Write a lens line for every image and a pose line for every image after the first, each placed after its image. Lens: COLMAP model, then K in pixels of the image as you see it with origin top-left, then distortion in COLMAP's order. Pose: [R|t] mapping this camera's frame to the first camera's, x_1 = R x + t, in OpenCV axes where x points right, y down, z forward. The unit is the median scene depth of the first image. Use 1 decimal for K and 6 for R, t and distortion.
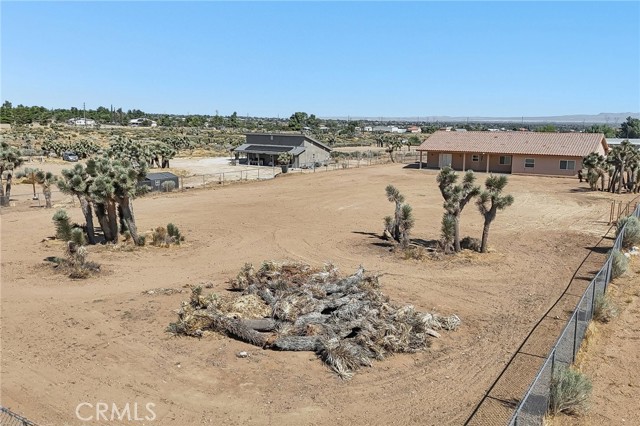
lens RADIAL K [[556.9, 0, 321.4], [0, 556.9, 212.8], [0, 0, 1]] dist [0.115736, -0.184140]
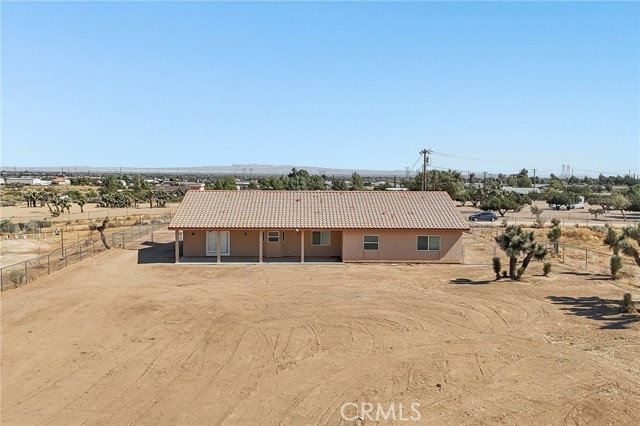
lens RADIAL K [[556.9, 0, 321.4], [0, 556.9, 212.8], [0, 0, 1]] dist [0.115736, -0.184140]
pose [[0.821016, -0.048272, 0.568860, -0.009774], [0.097970, 0.993551, -0.057086, -0.073676], [-0.562436, 0.102599, 0.820450, 0.435288]]
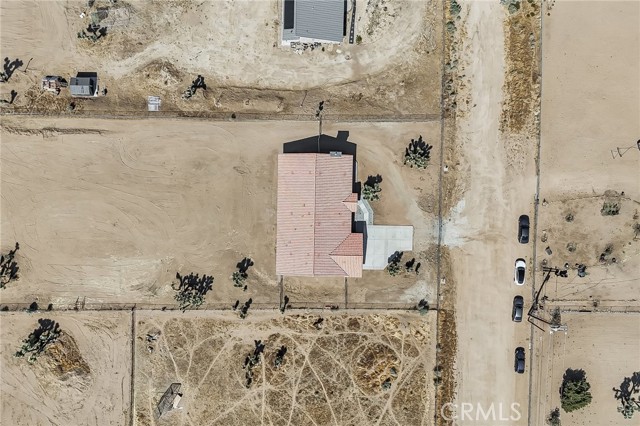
lens RADIAL K [[556.9, 0, 321.4], [0, 556.9, 212.8], [0, 0, 1]] dist [0.115736, -0.184140]
pose [[0.529167, 0.848501, 0.005386, 0.298399], [-0.147230, 0.085565, 0.985394, -1.254242], [0.835647, -0.522231, 0.170203, 0.704595]]
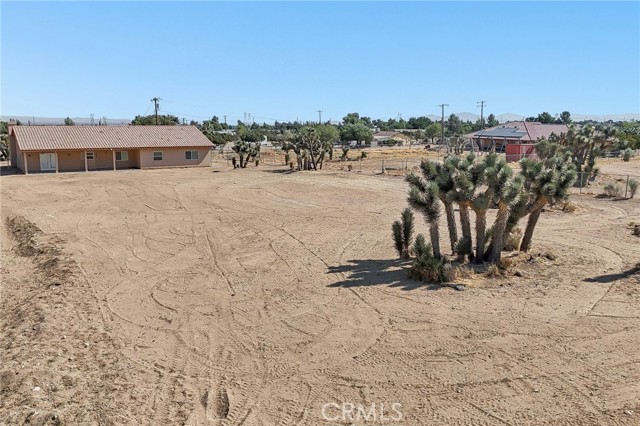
lens RADIAL K [[556.9, 0, 321.4], [0, 556.9, 212.8], [0, 0, 1]] dist [0.115736, -0.184140]
pose [[0.412634, -0.160648, 0.896619, -0.338549], [0.158302, 0.981994, 0.103092, -0.037624], [-0.897036, 0.099397, 0.430635, 0.261641]]
